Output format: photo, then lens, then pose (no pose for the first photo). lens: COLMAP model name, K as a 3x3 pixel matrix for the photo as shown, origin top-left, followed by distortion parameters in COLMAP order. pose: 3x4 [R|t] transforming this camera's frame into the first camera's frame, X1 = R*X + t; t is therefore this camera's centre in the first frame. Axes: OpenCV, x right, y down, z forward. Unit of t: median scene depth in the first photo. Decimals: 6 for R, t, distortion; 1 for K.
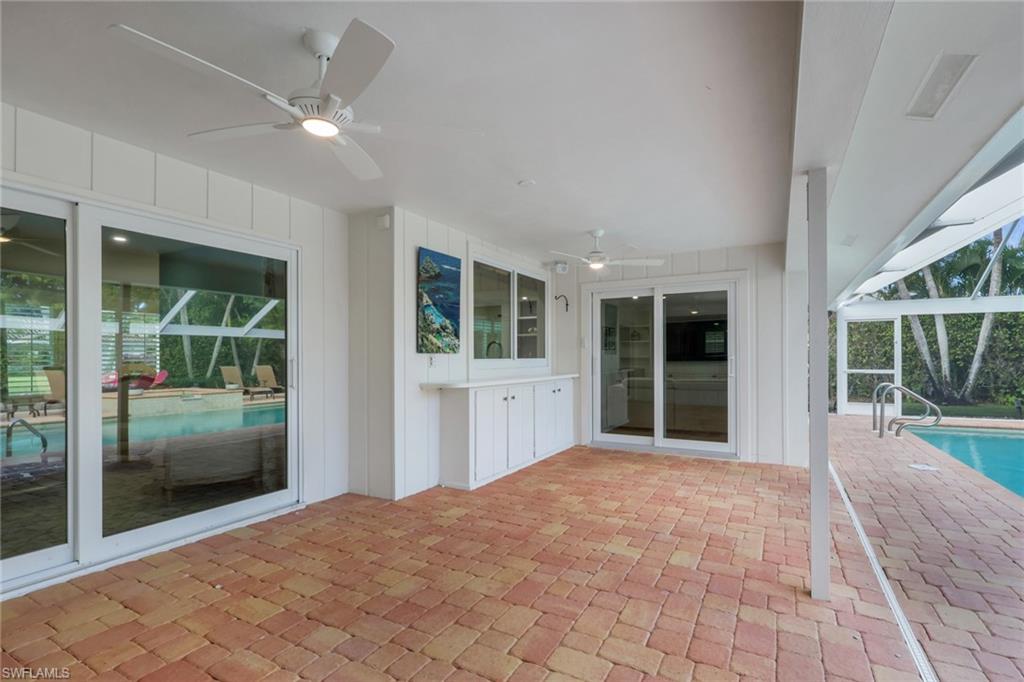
lens RADIAL K [[485.8, 0, 514.2], [0, 485.8, 354.3], [0, 0, 1]] dist [-0.001095, -0.000071]
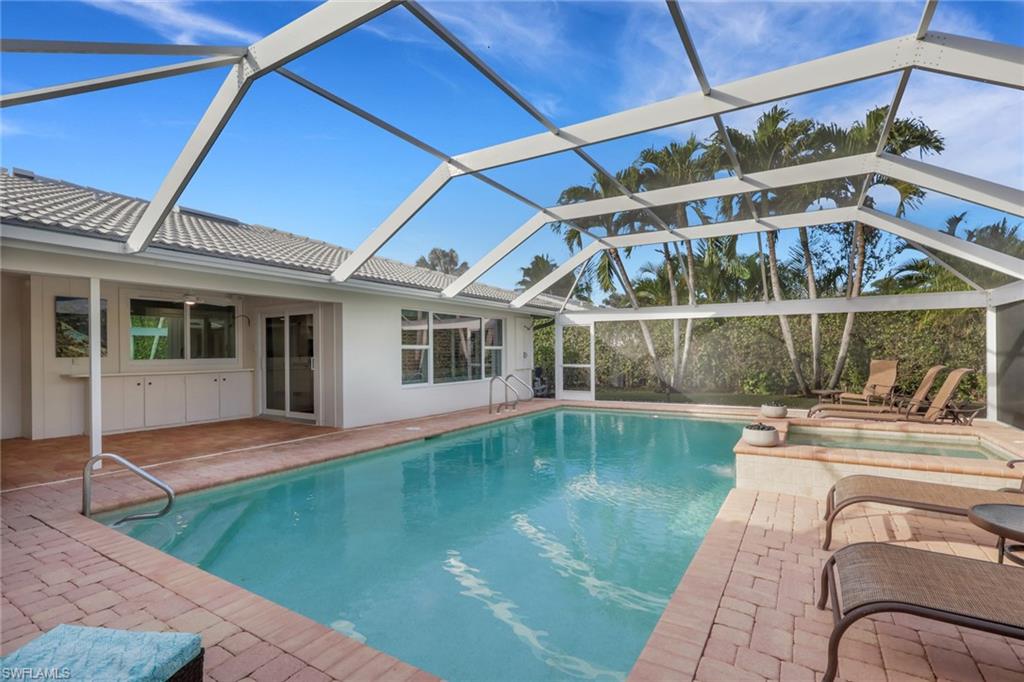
lens RADIAL K [[478.7, 0, 512.0], [0, 478.7, 341.0], [0, 0, 1]] dist [0.001871, 0.000467]
pose [[0.998551, -0.007032, -0.053361, 1.071494], [0.006122, 0.999833, -0.017197, -0.014825], [0.053473, 0.016845, 0.998427, -0.441648]]
